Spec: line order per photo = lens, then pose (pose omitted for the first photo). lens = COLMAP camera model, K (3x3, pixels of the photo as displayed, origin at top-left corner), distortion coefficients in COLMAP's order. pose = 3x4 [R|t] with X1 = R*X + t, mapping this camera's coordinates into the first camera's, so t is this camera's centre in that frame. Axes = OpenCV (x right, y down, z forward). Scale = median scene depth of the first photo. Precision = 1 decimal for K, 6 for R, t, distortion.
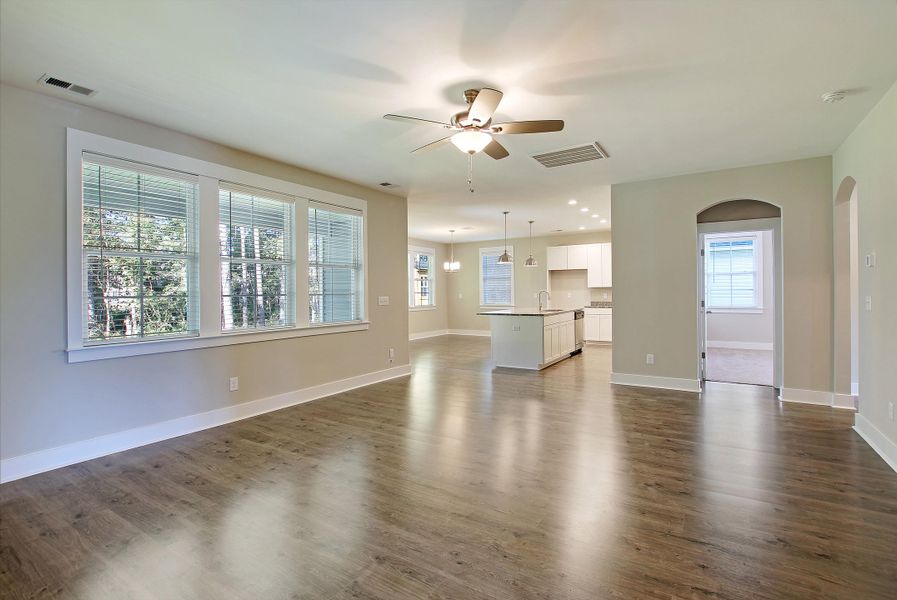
lens RADIAL K [[425.6, 0, 447.0], [0, 425.6, 287.4], [0, 0, 1]] dist [-0.009664, 0.000359]
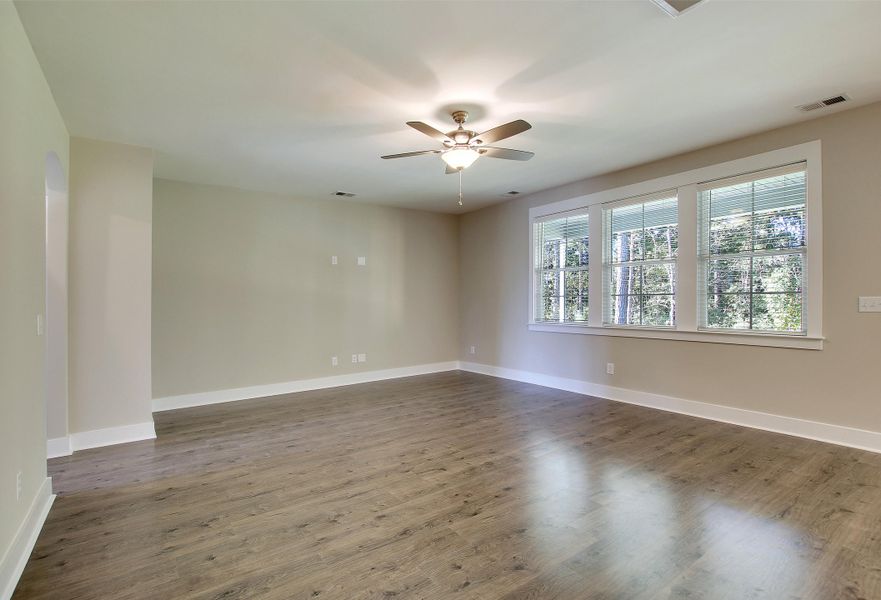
lens RADIAL K [[423.6, 0, 435.6], [0, 423.6, 268.6], [0, 0, 1]] dist [-0.032498, -0.000309]
pose [[-0.376182, -0.049411, -0.925227, 0.555070], [0.026726, 0.997583, -0.064142, 0.005351], [0.926160, -0.048857, -0.373952, 0.691872]]
